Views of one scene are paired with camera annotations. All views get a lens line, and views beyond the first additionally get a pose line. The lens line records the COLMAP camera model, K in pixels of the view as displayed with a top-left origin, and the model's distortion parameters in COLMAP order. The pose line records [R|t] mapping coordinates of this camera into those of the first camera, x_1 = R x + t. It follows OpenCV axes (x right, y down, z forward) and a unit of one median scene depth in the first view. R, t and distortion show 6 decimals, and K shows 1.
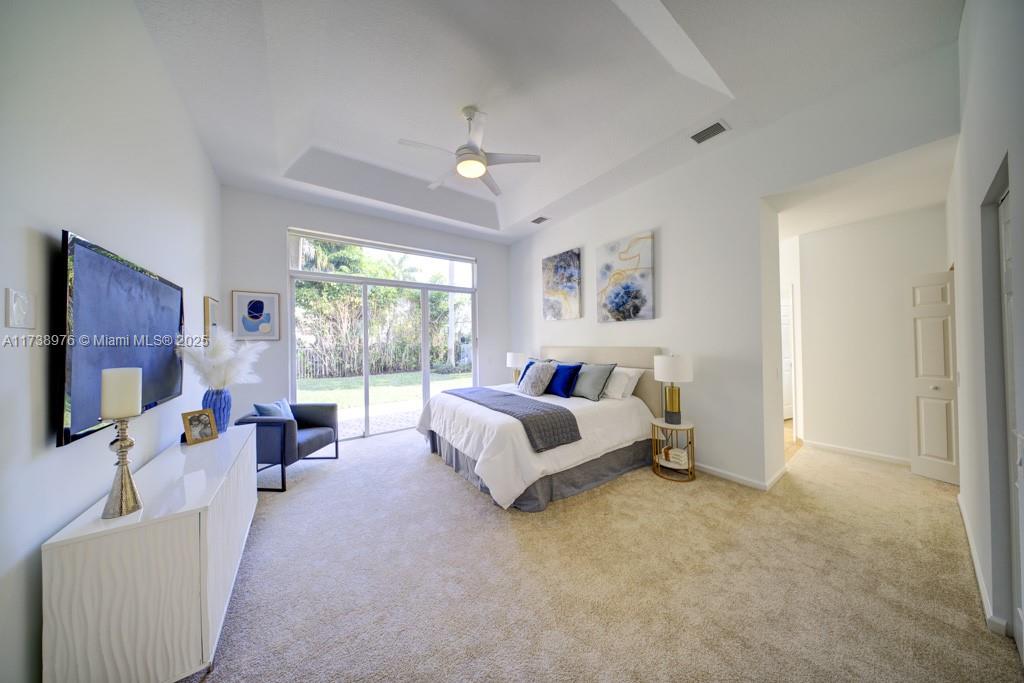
lens RADIAL K [[301.9, 0, 512.9], [0, 301.9, 337.2], [0, 0, 1]] dist [0.000572, -0.001362]
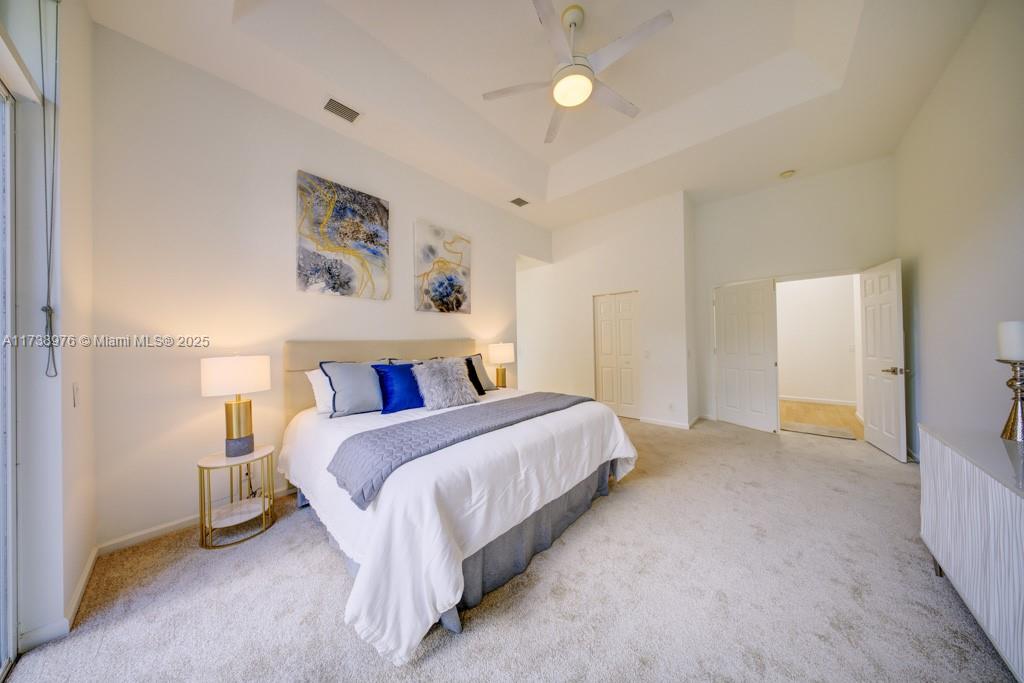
lens RADIAL K [[301.9, 0, 512.9], [0, 301.9, 337.2], [0, 0, 1]] dist [0.000572, -0.001362]
pose [[-0.234940, 0.031982, 0.971484, -0.601862], [0.013970, 0.999466, -0.029525, 0.055044], [-0.971909, 0.006635, -0.235262, 0.984085]]
